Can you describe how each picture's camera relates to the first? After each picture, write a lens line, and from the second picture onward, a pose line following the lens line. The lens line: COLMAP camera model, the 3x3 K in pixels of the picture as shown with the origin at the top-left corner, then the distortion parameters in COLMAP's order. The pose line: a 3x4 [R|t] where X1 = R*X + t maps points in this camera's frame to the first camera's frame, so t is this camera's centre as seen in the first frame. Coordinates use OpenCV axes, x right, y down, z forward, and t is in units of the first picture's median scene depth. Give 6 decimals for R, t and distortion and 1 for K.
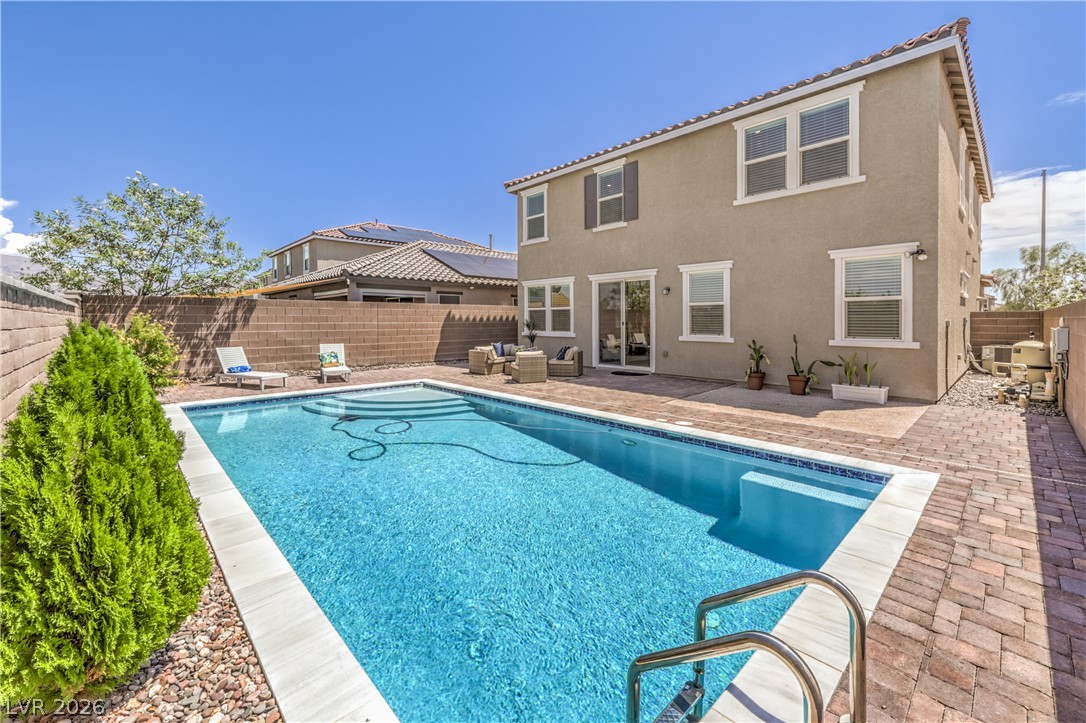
lens RADIAL K [[435.7, 0, 562.1], [0, 435.7, 326.7], [0, 0, 1]] dist [0.011549, -0.000092]
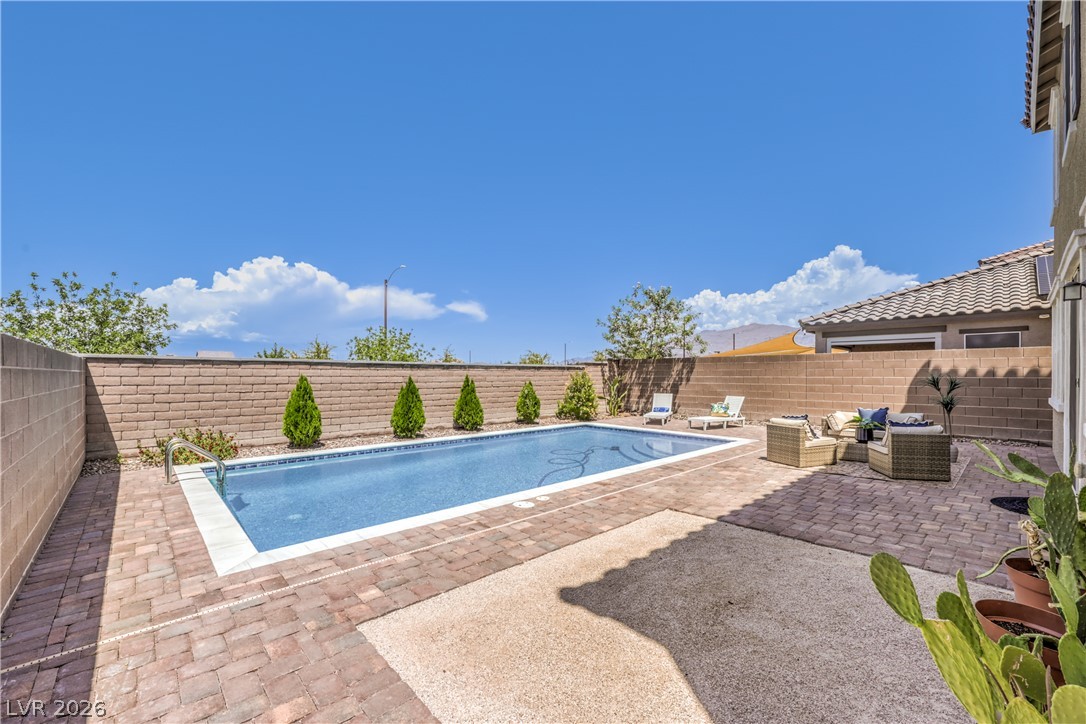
lens RADIAL K [[435.7, 0, 536.1], [0, 435.7, 367.3], [0, 0, 1]] dist [0.011549, -0.000092]
pose [[-0.031491, -0.015854, -0.999378, 0.488675], [-0.015045, 0.999768, -0.015386, -0.007129], [0.999391, 0.014551, -0.031723, 0.476317]]
